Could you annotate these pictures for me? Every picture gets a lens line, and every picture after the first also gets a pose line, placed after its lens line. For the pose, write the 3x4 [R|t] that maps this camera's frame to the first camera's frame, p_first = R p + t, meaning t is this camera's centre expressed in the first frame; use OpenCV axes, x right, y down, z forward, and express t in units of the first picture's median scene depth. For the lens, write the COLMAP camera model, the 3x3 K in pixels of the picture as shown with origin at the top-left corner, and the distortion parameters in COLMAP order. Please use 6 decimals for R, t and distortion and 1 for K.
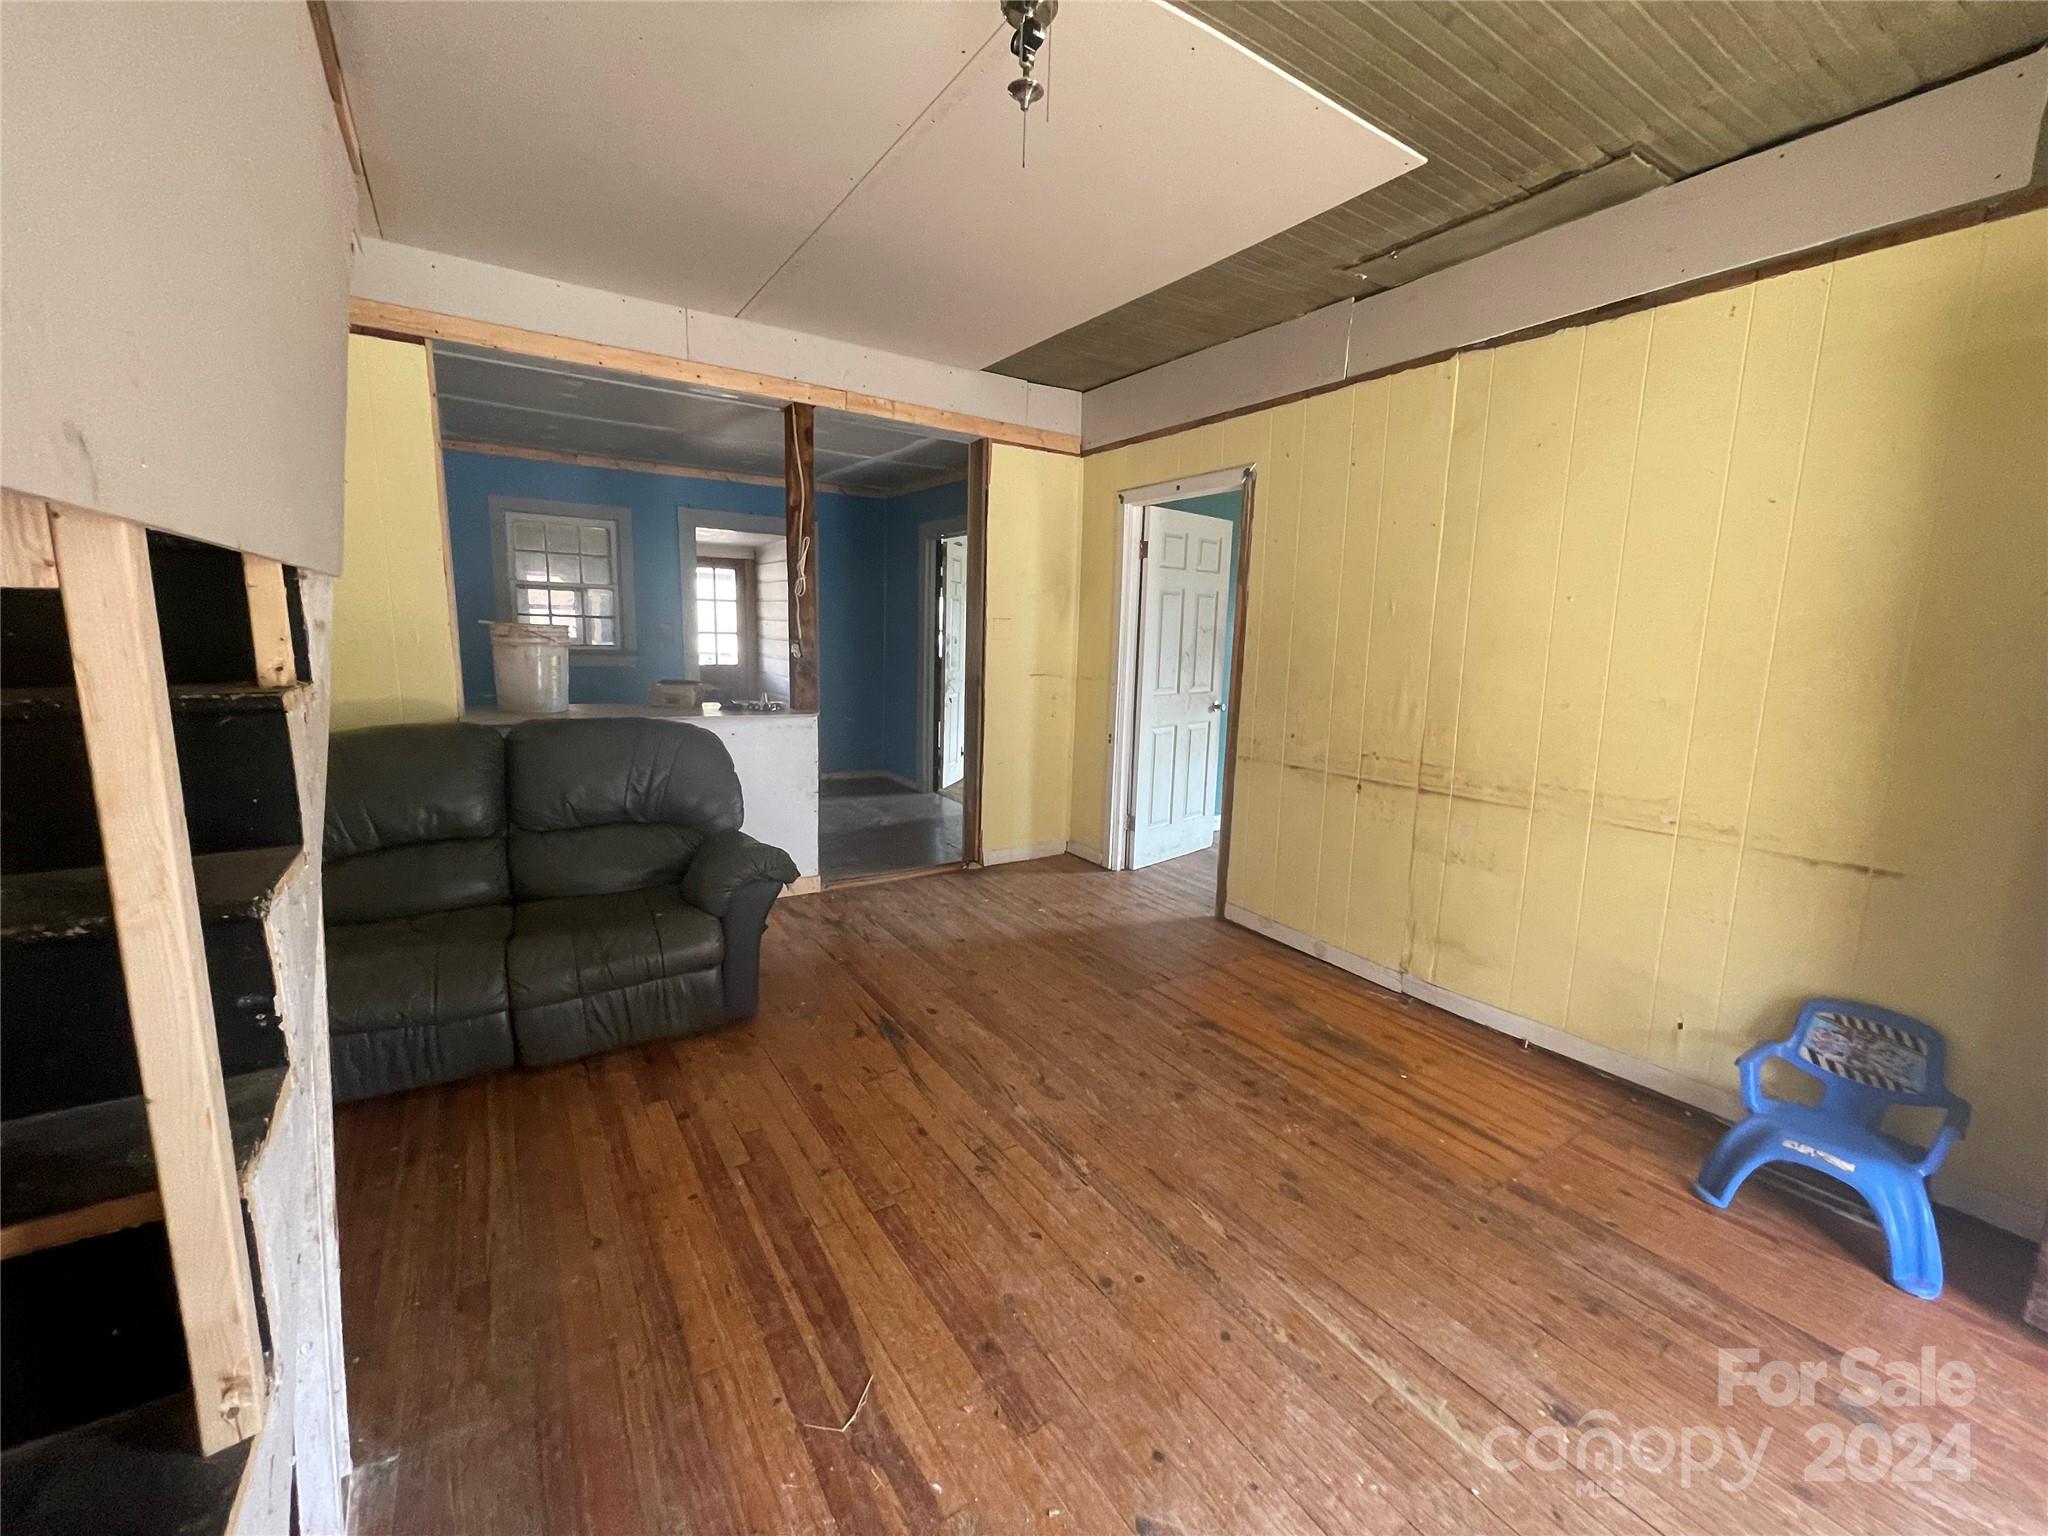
lens RADIAL K [[817.0, 0, 1017.5], [0, 817.0, 766.1], [0, 0, 1]] dist [-0.004292, 0.000396]
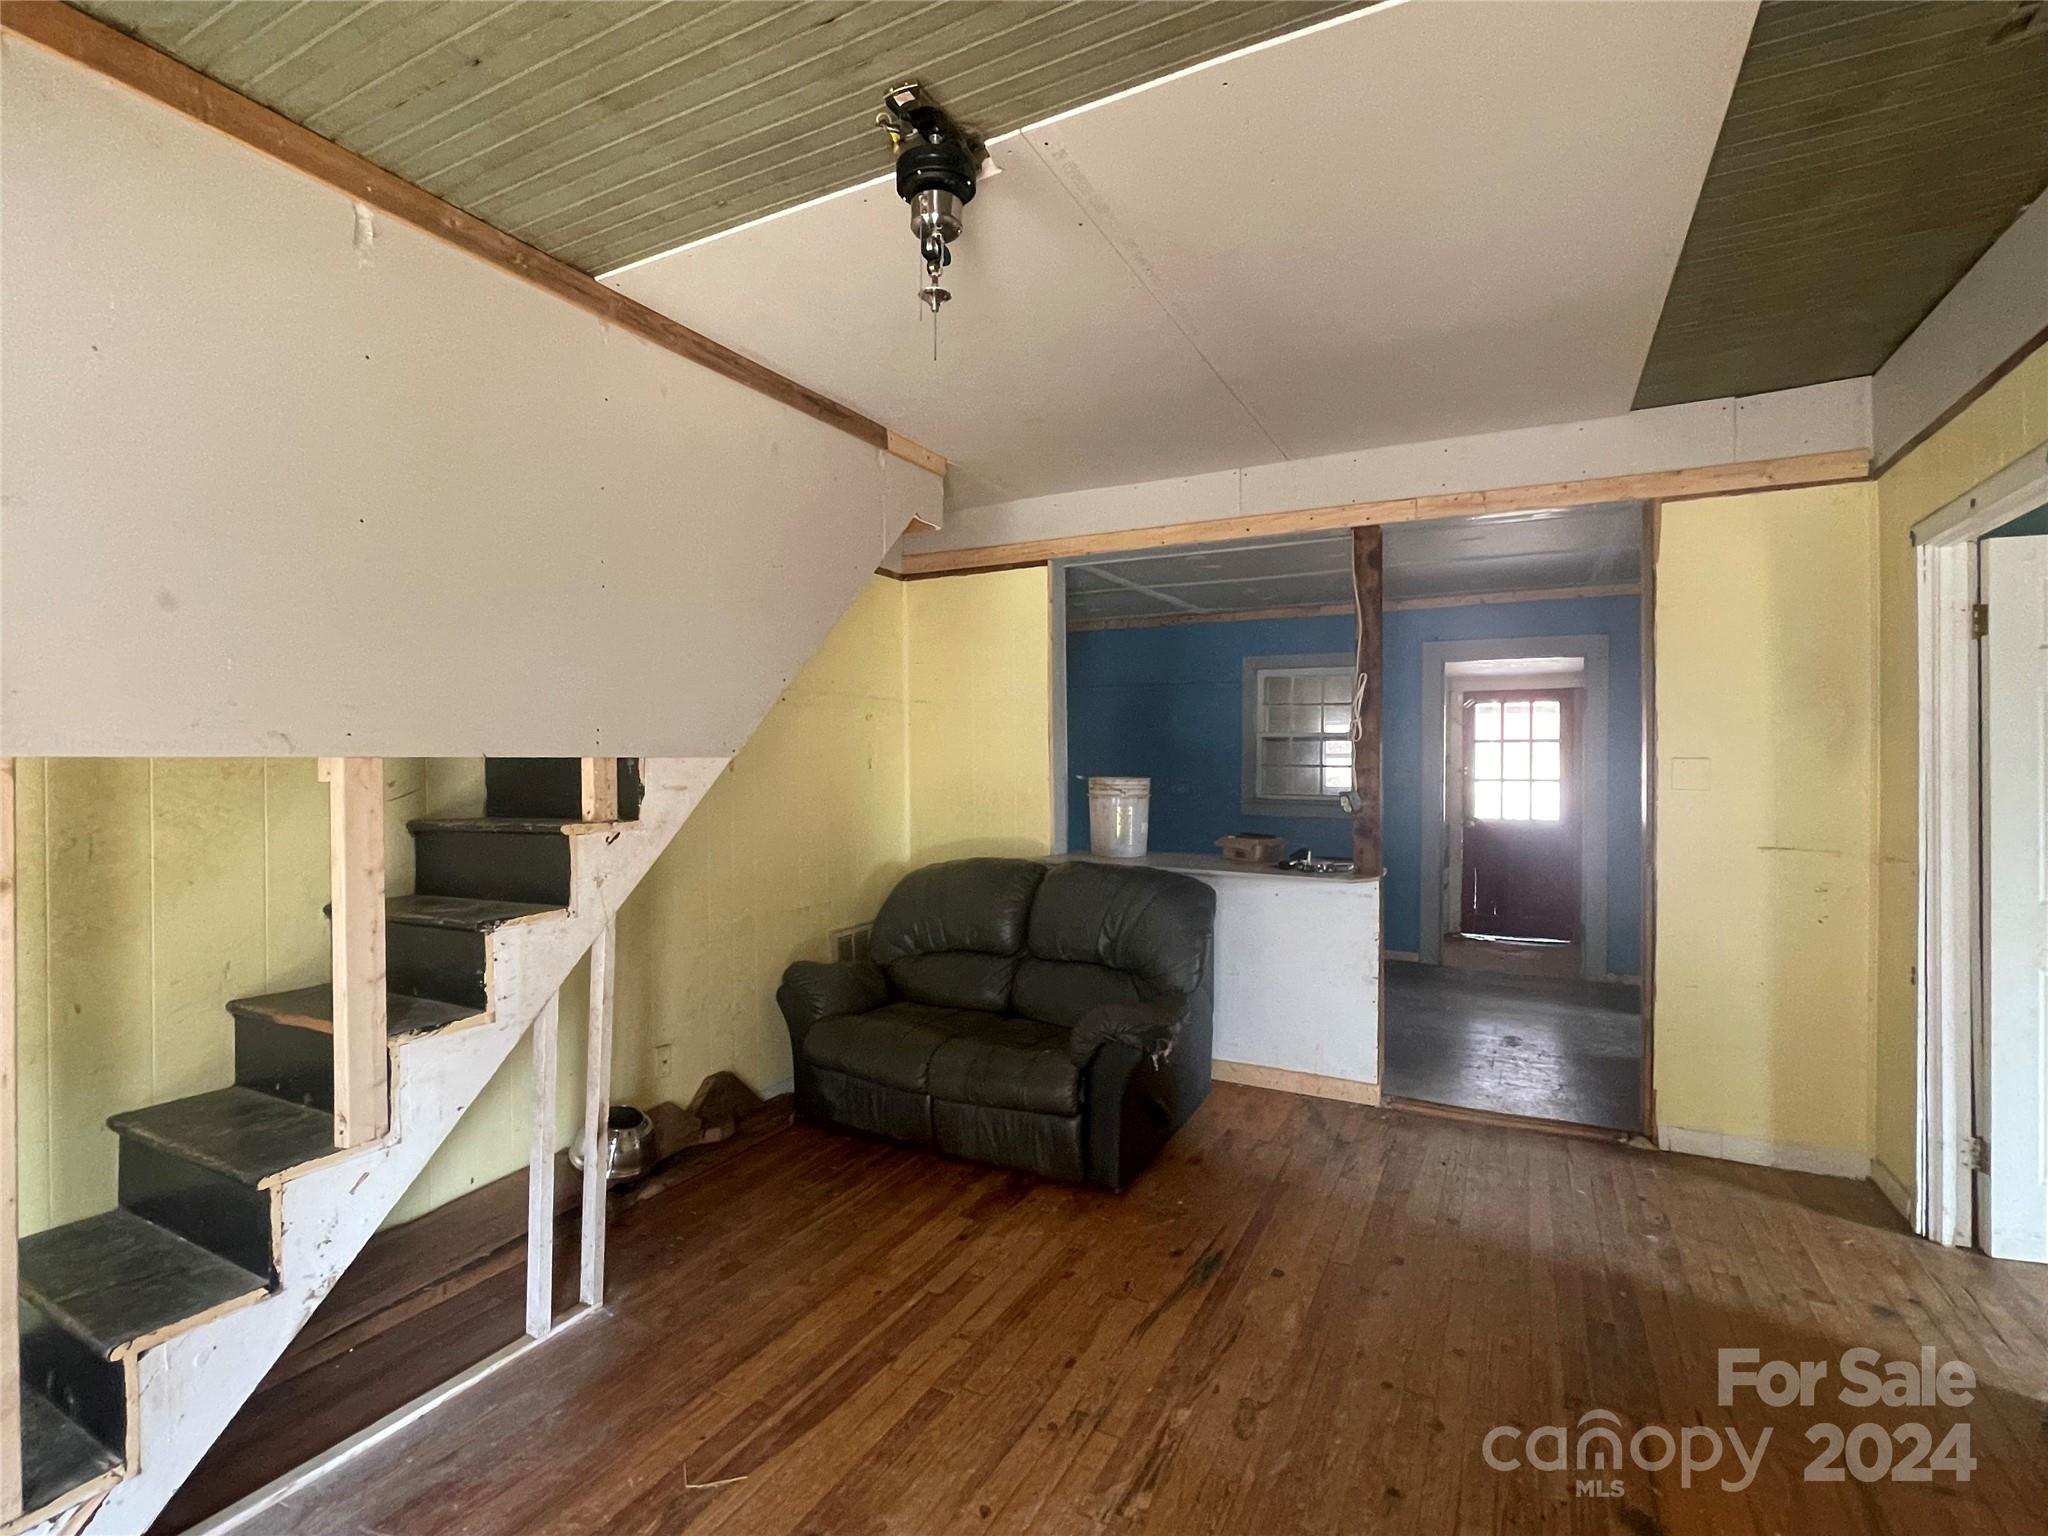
lens RADIAL K [[973.7, 0, 1029.0], [0, 973.7, 762.1], [0, 0, 1]] dist [0.002259, -0.000178]
pose [[0.499745, -0.024896, -0.865815, 0.611468], [-0.128992, 0.986301, -0.102814, -0.050685], [0.856514, 0.163064, 0.489688, 0.288924]]
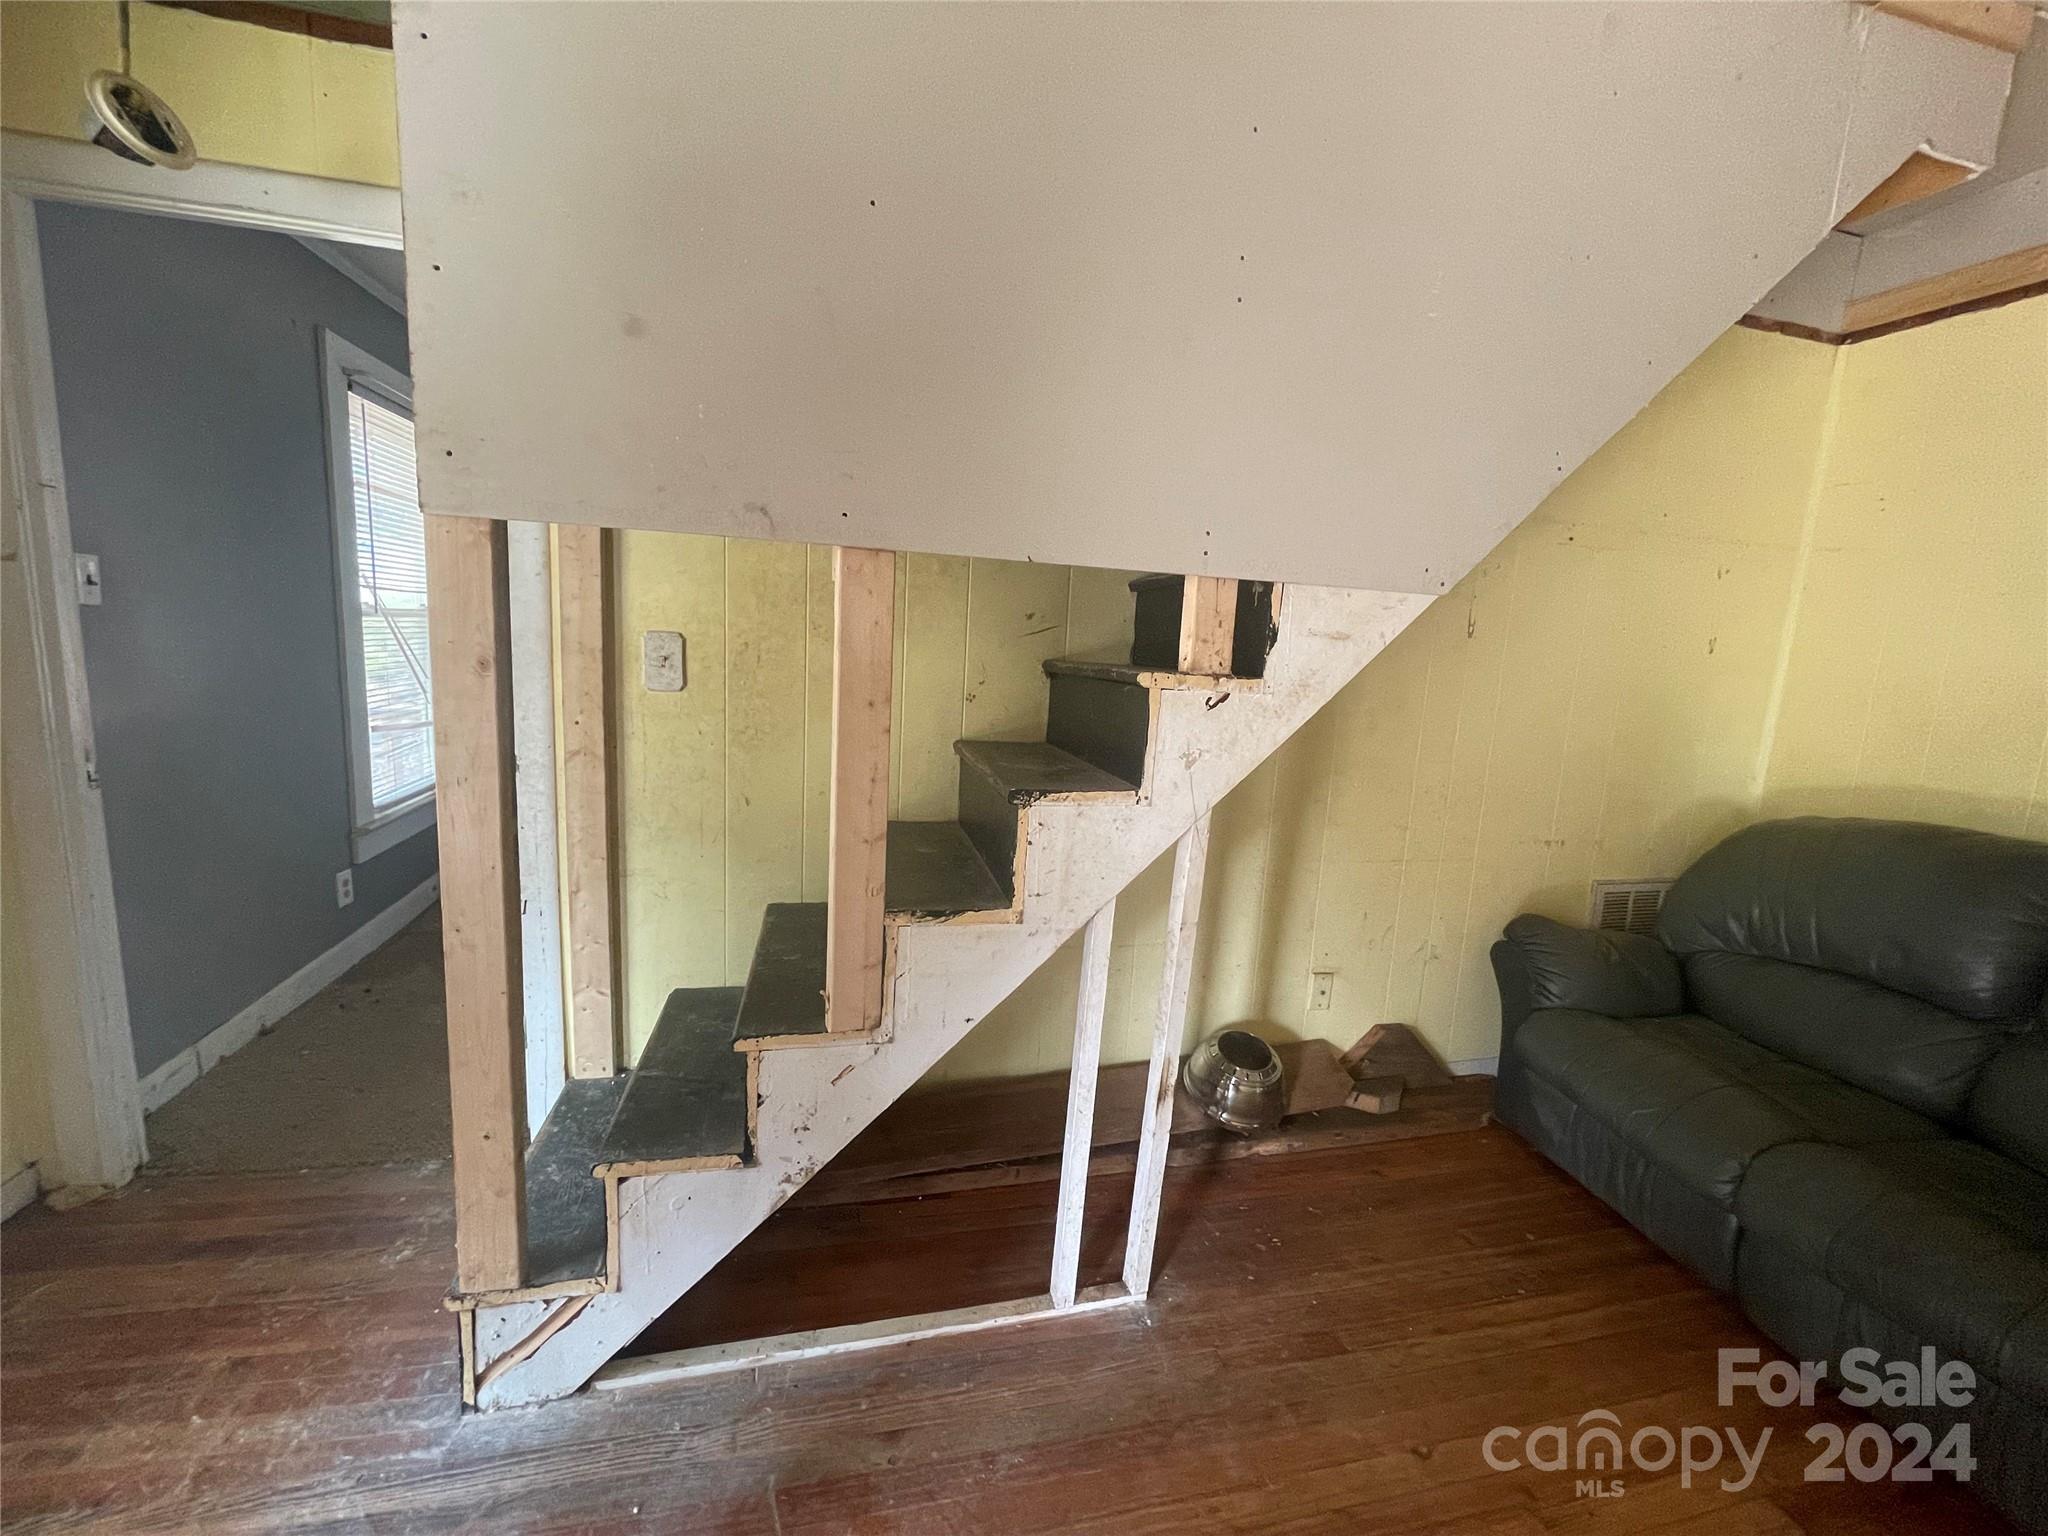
lens RADIAL K [[817.0, 0, 1020.5], [0, 817.0, 767.5], [0, 0, 1]] dist [-0.004292, 0.000396]
pose [[-0.324416, 0.106243, -0.939929, 0.159896], [-0.223201, 0.957015, 0.185212, -0.051358], [0.919204, 0.269879, -0.286757, 0.456653]]
